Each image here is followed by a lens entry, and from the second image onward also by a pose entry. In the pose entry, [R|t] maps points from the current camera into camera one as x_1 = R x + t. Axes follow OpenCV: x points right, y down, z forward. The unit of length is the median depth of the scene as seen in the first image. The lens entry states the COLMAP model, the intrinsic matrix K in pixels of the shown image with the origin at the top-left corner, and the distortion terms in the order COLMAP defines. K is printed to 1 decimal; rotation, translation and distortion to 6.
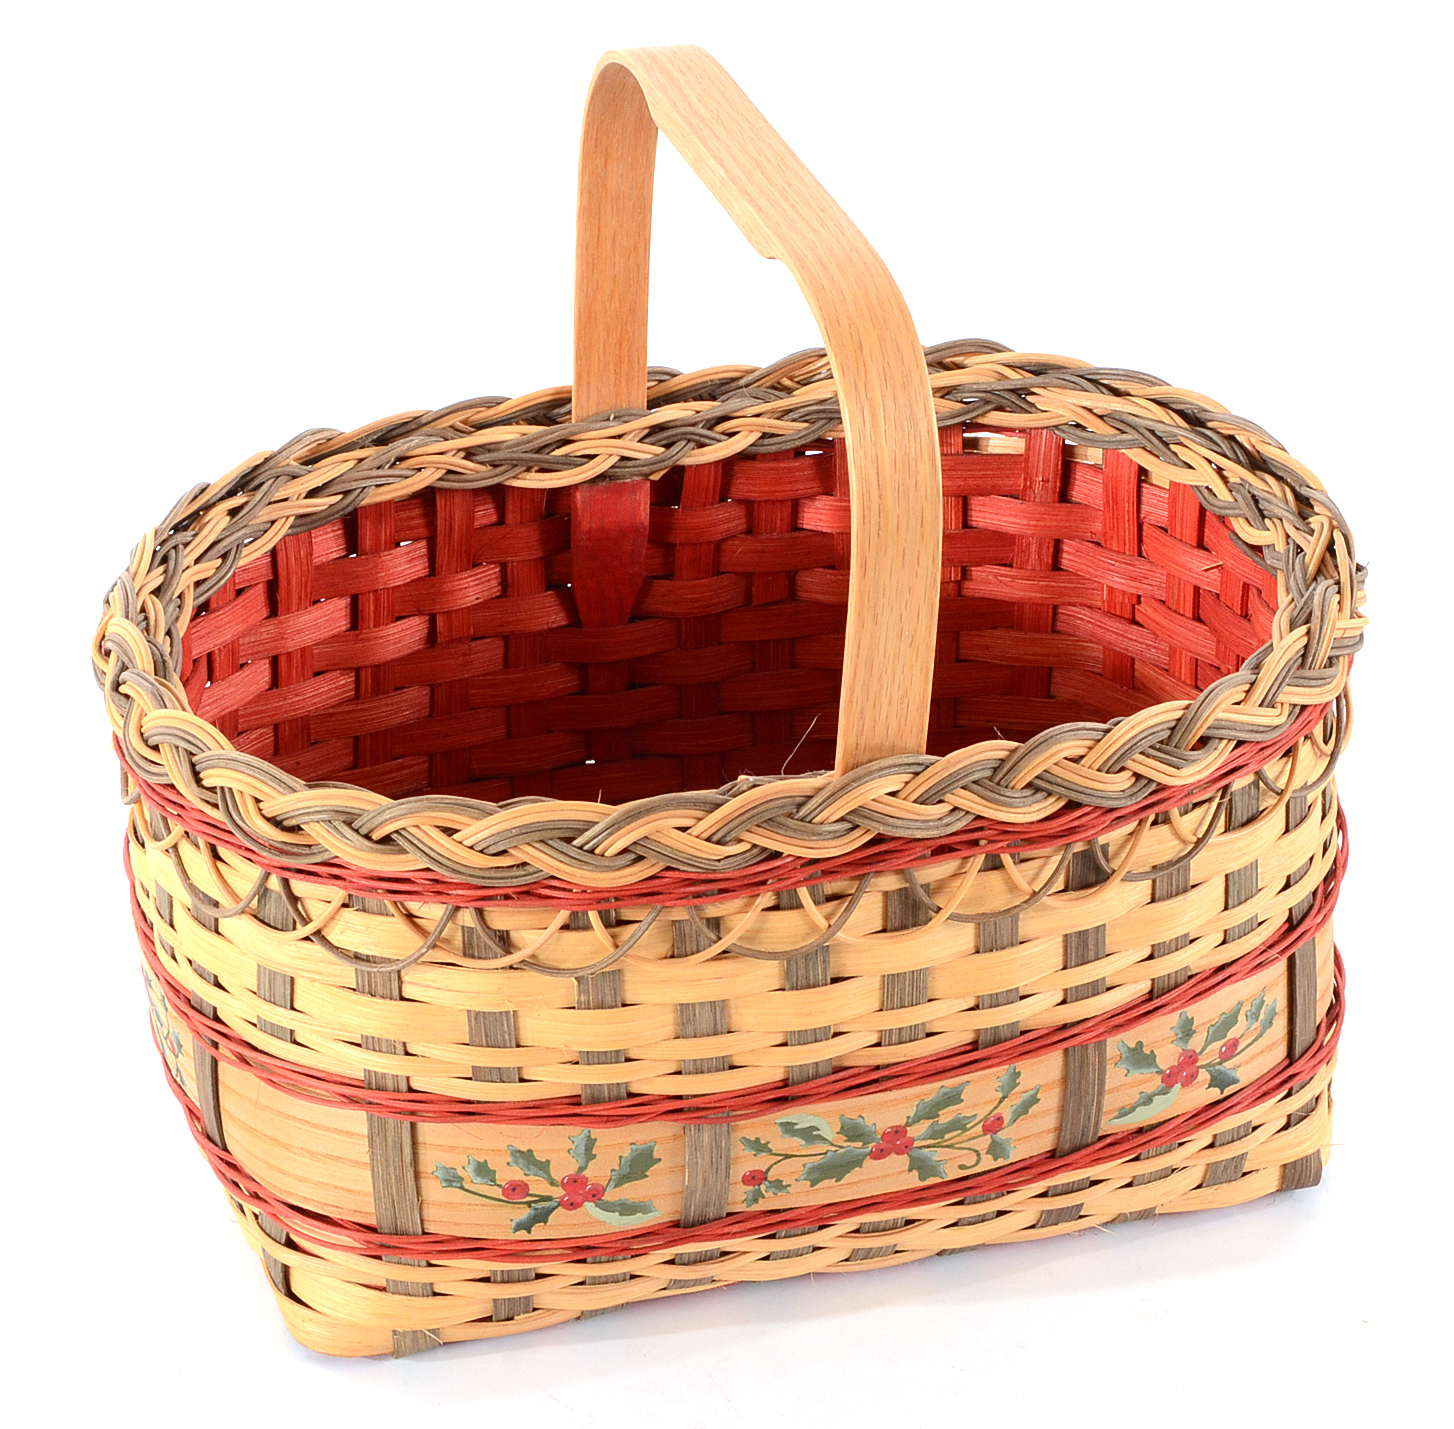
lens RADIAL K [[4164.4, 0, 731.8], [0, 4164.4, 712.0], [0, 0, 1]] dist [0.100184, 0.000000]
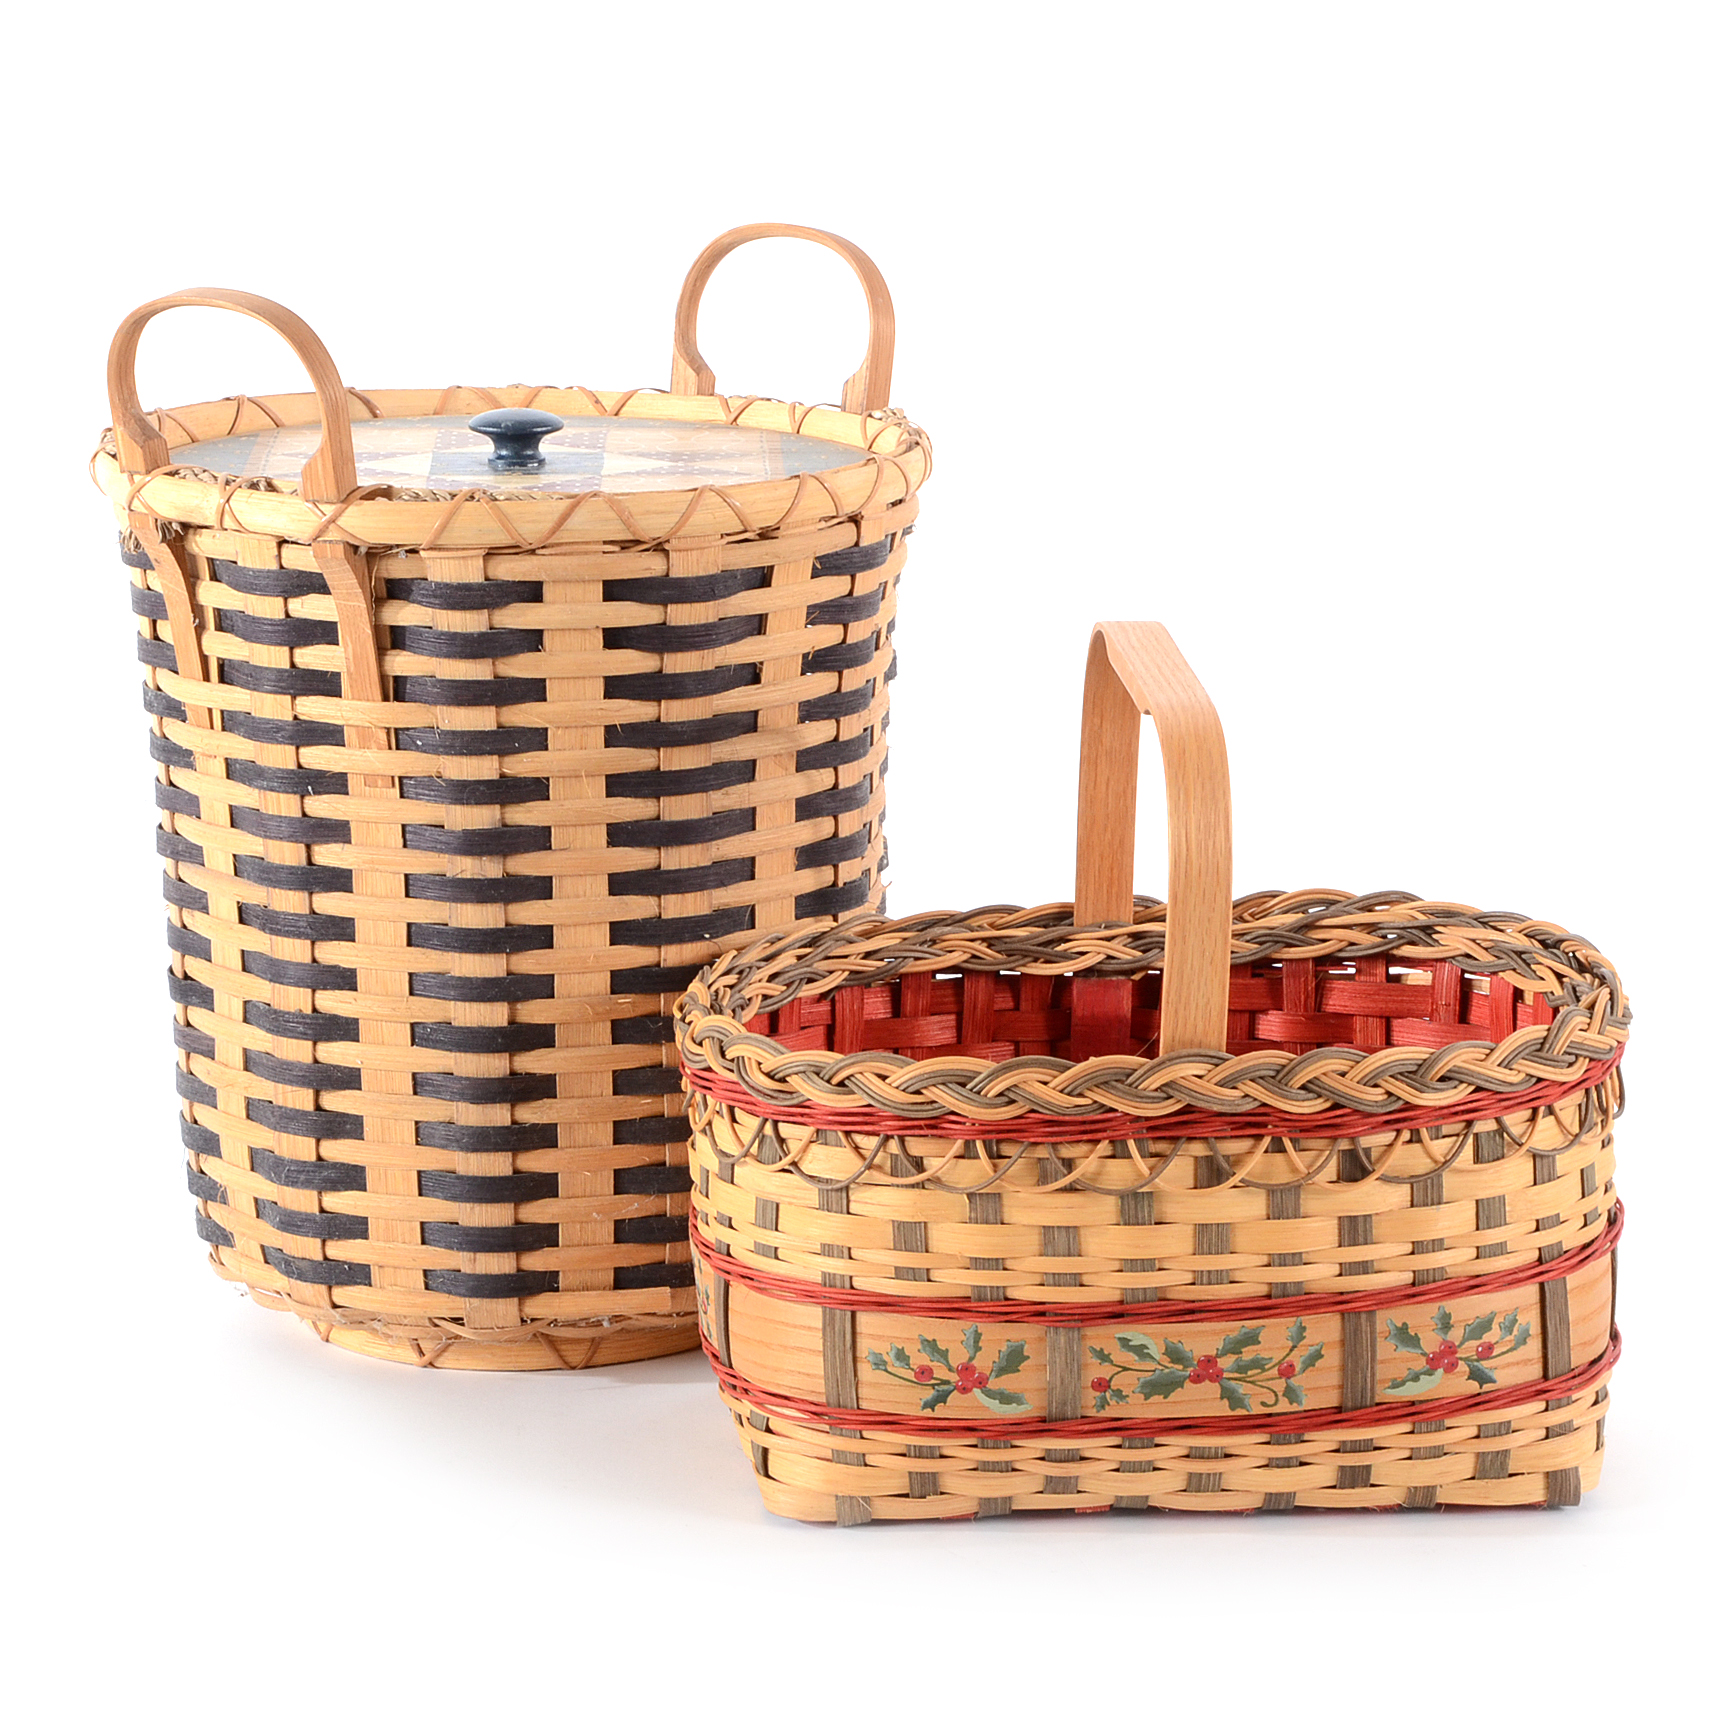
lens RADIAL K [[7112.3, 0, 858.2], [0, 7112.3, 859.9], [0, 0, 1]] dist [0.159537, 0.000000]
pose [[0.975583, 0.036635, -0.216552, 0.425231], [-0.096772, 0.956822, -0.274094, 0.592870], [0.197160, 0.288357, 0.937005, -1.239786]]
